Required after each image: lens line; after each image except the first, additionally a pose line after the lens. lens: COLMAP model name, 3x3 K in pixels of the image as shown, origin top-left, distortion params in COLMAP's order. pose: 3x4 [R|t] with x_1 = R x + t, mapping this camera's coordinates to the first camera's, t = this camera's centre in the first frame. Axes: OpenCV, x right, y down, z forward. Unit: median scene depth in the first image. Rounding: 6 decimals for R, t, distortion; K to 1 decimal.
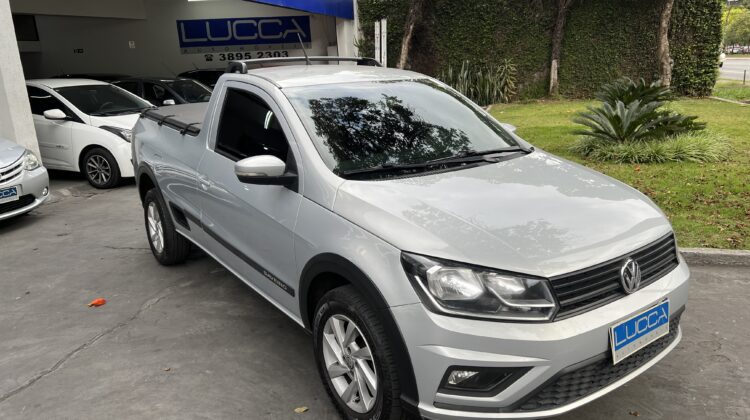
lens RADIAL K [[563.0, 0, 378.0], [0, 563.0, 202.4], [0, 0, 1]] dist [0.048560, -0.055698]
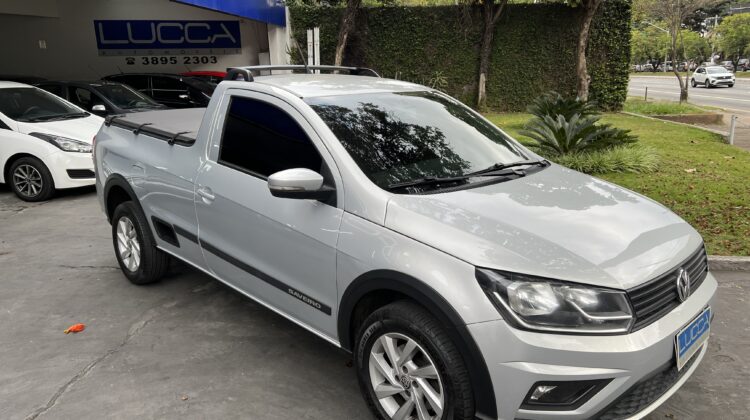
lens RADIAL K [[563.0, 0, 378.8], [0, 563.0, 207.5], [0, 0, 1]] dist [0.048560, -0.055698]
pose [[0.988994, -0.008620, 0.147706, -0.073334], [0.009663, 0.999933, -0.006345, -0.003443], [-0.147641, 0.007703, 0.989011, 0.013238]]
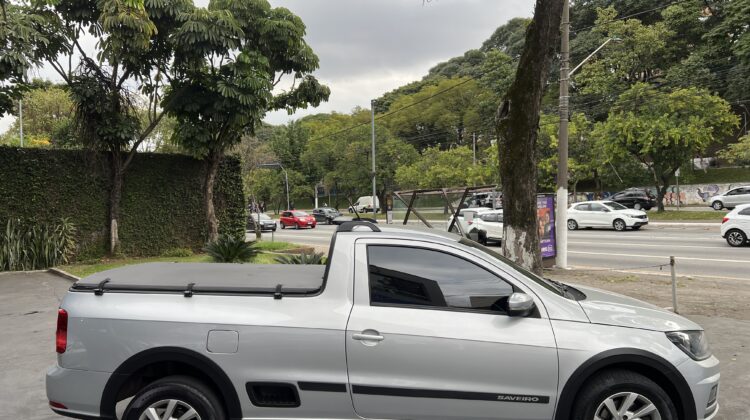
lens RADIAL K [[563.0, 0, 370.7], [0, 563.0, 211.0], [0, 0, 1]] dist [0.048560, -0.055698]
pose [[0.604572, 0.018550, 0.796334, -0.485690], [0.187920, 0.968188, -0.165221, -0.039070], [-0.774066, 0.249535, 0.581854, 0.160950]]
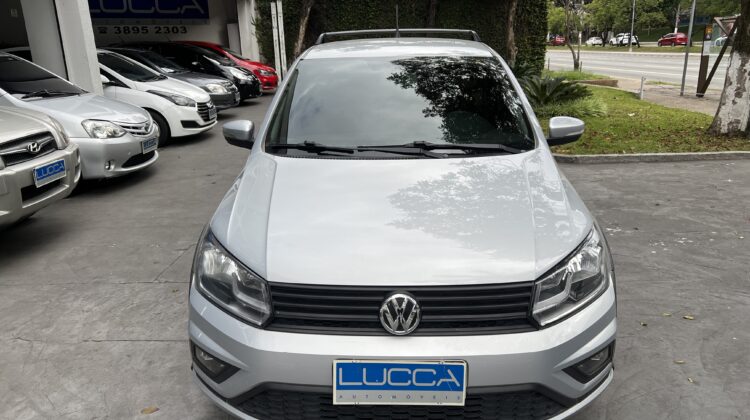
lens RADIAL K [[563.0, 0, 379.8], [0, 563.0, 207.3], [0, 0, 1]] dist [0.048560, -0.055698]
pose [[0.940430, -0.063971, 0.333915, -0.459247], [0.052329, 0.997671, 0.043755, 0.067404], [-0.335936, -0.023675, 0.941587, -0.190569]]
